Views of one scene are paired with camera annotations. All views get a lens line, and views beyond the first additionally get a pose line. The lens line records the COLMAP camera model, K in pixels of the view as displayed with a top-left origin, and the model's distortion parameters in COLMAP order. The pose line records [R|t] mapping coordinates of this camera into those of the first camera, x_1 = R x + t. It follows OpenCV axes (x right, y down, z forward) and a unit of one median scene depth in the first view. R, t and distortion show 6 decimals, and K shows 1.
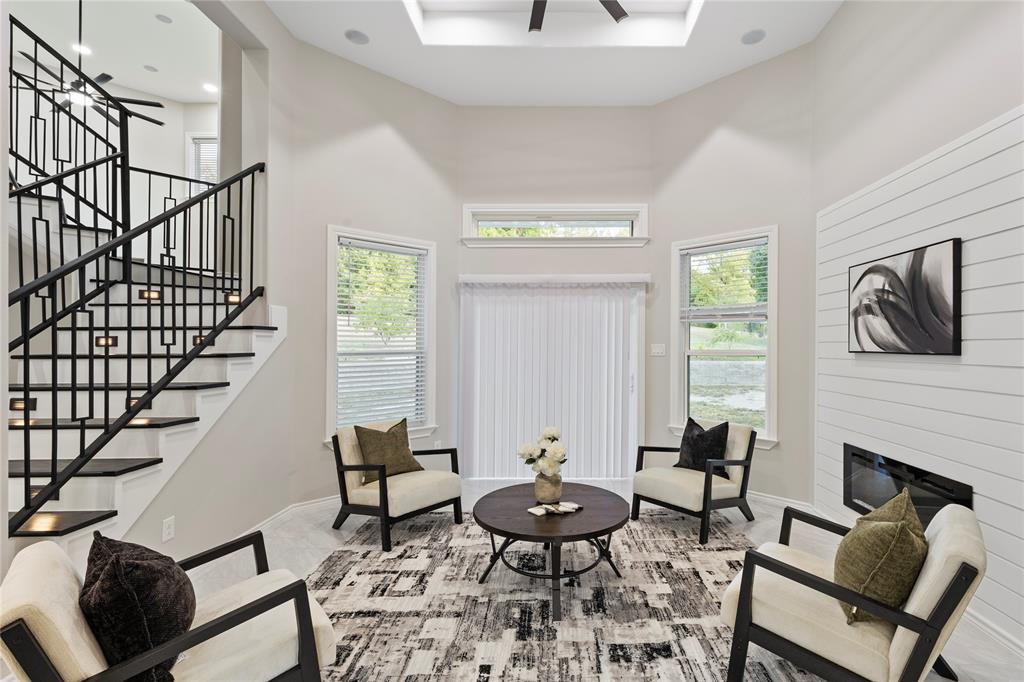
lens RADIAL K [[432.4, 0, 534.1], [0, 432.4, 334.0], [0, 0, 1]] dist [0.002281, -0.000654]
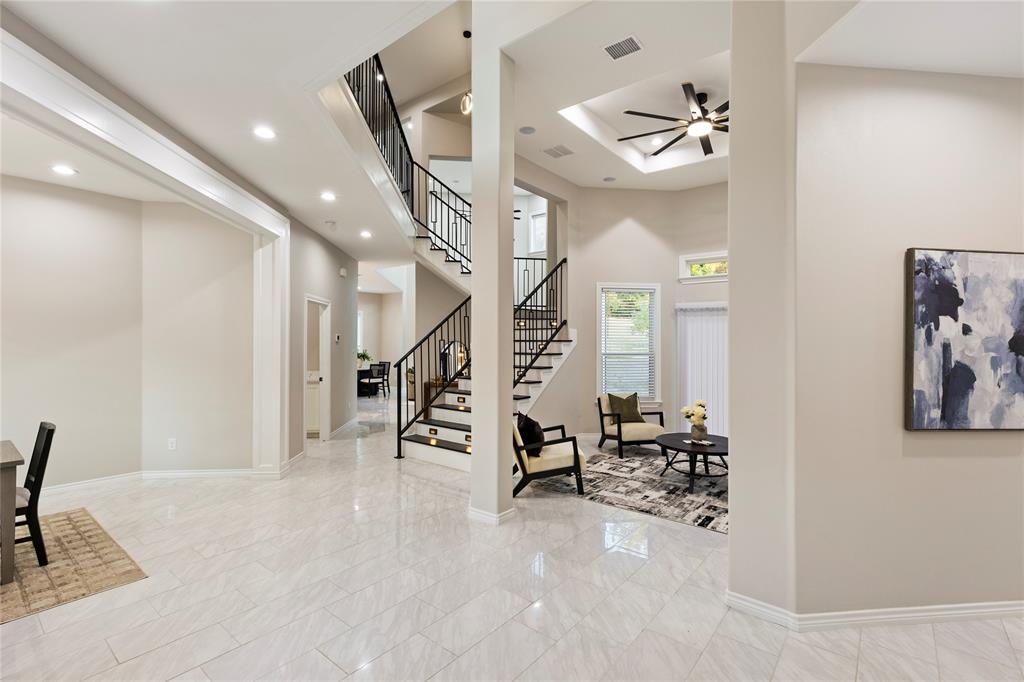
lens RADIAL K [[432.4, 0, 534.1], [0, 432.4, 334.0], [0, 0, 1]] dist [0.002281, -0.000654]
pose [[0.794761, -0.002293, -0.606919, 0.515127], [0.006651, 0.999966, 0.004932, -0.060259], [0.606887, -0.007956, 0.794749, -0.745280]]
